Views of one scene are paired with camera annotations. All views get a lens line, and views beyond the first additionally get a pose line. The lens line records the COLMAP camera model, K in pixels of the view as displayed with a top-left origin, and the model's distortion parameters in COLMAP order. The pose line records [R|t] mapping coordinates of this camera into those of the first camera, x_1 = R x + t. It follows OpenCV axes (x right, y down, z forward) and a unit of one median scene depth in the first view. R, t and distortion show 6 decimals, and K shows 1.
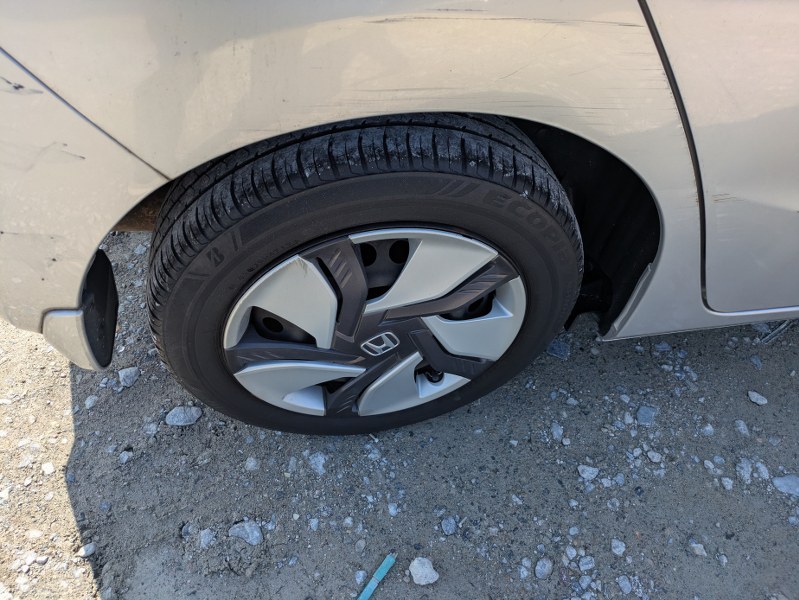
lens RADIAL K [[612.5, 0, 377.6], [0, 612.5, 297.4], [0, 0, 1]] dist [0.030472, -0.005927]
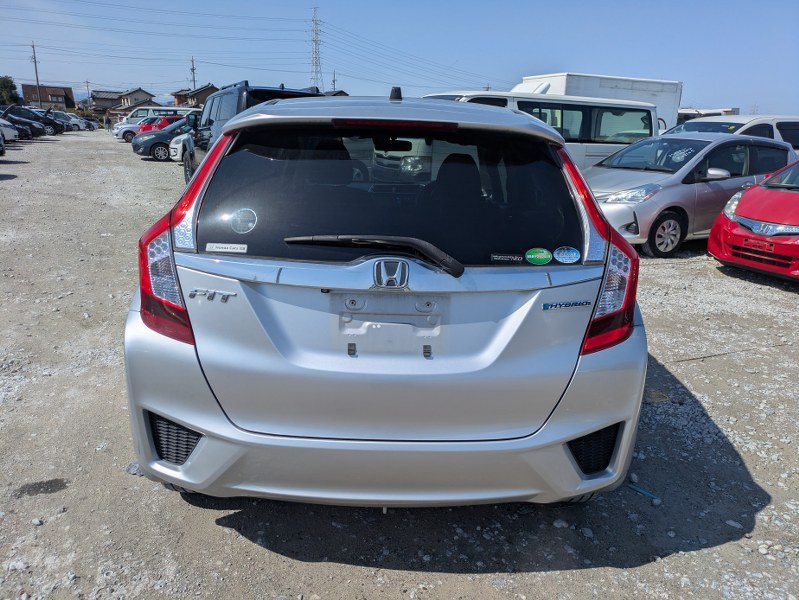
lens RADIAL K [[595.5, 0, 399.5], [0, 595.5, 300.0], [0, 0, 1]] dist [0.002437, 0.003539]
pose [[0.174635, -0.329515, 0.927859, -2.225500], [0.749027, 0.656116, 0.092033, -1.089431], [-0.639109, 0.678919, 0.361397, 0.127522]]
